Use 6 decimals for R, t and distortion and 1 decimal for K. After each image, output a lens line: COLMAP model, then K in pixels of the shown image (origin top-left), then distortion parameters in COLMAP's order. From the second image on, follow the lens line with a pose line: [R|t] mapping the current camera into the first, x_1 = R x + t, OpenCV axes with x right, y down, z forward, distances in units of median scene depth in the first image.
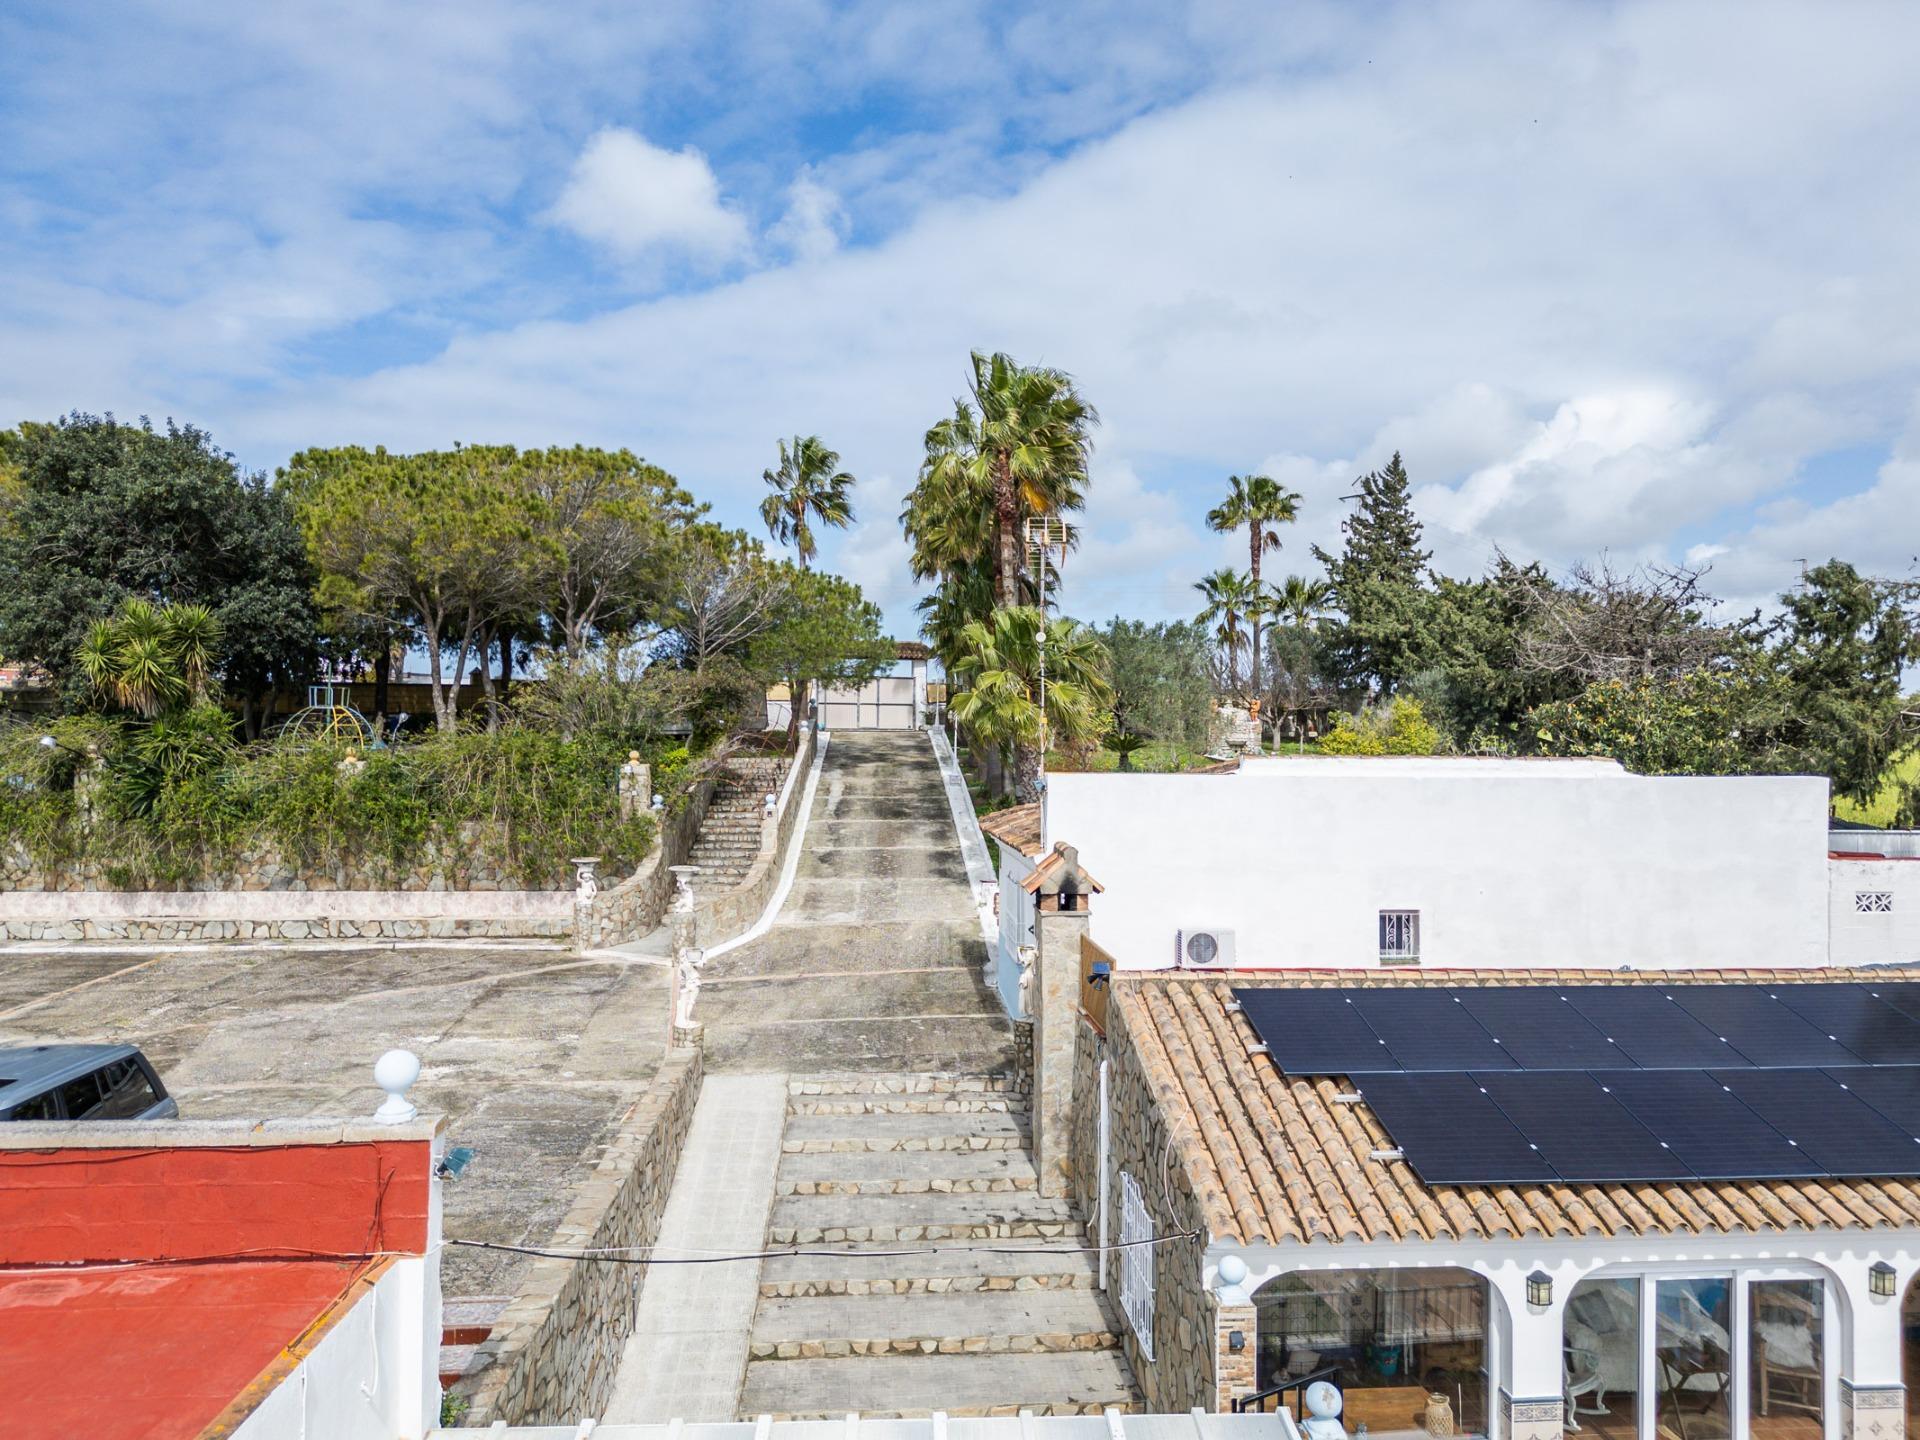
lens RADIAL K [[1491.5, 0, 1013.0], [0, 1491.5, 716.0], [0, 0, 1]] dist [0.055098, -0.040095]
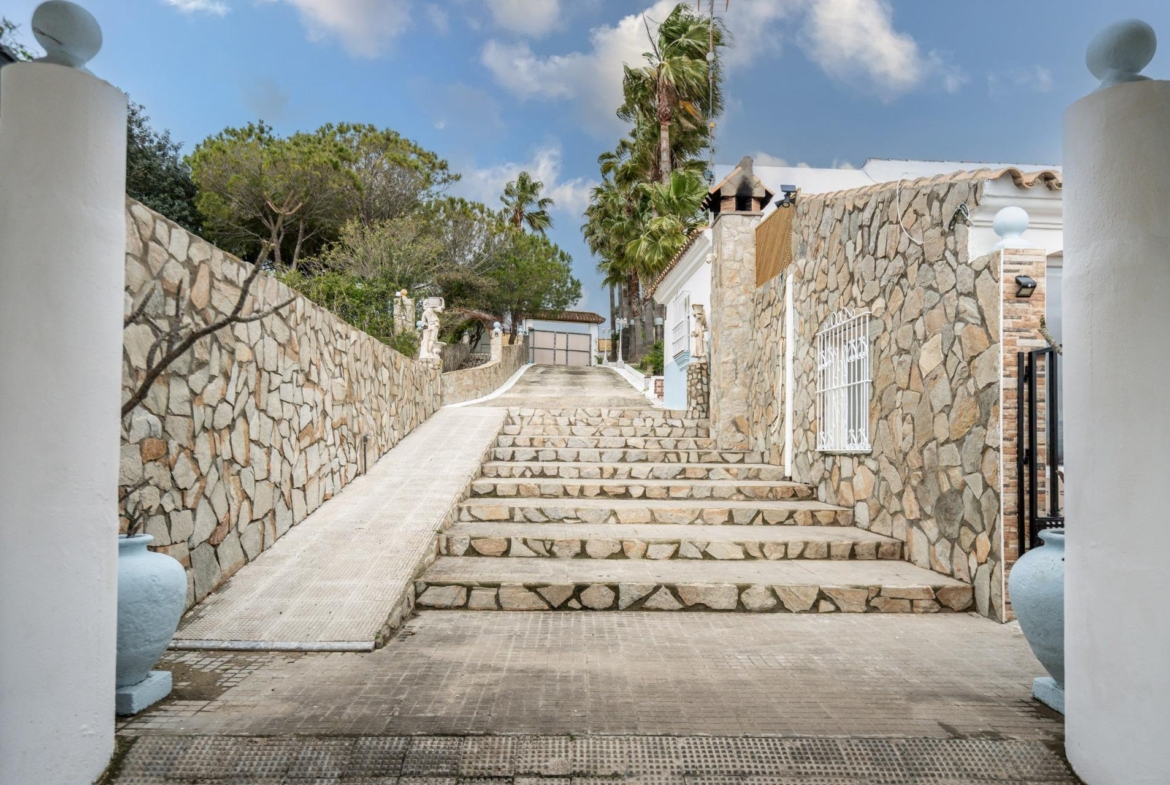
lens RADIAL K [[911.6, 0, 589.3], [0, 911.6, 390.7], [0, 0, 1]] dist [0.038193, -0.034276]
pose [[0.997995, 0.002355, -0.063255, -0.016813], [-0.004118, 0.999606, -0.027759, 0.127040], [0.063164, 0.027964, 0.997611, 0.120458]]
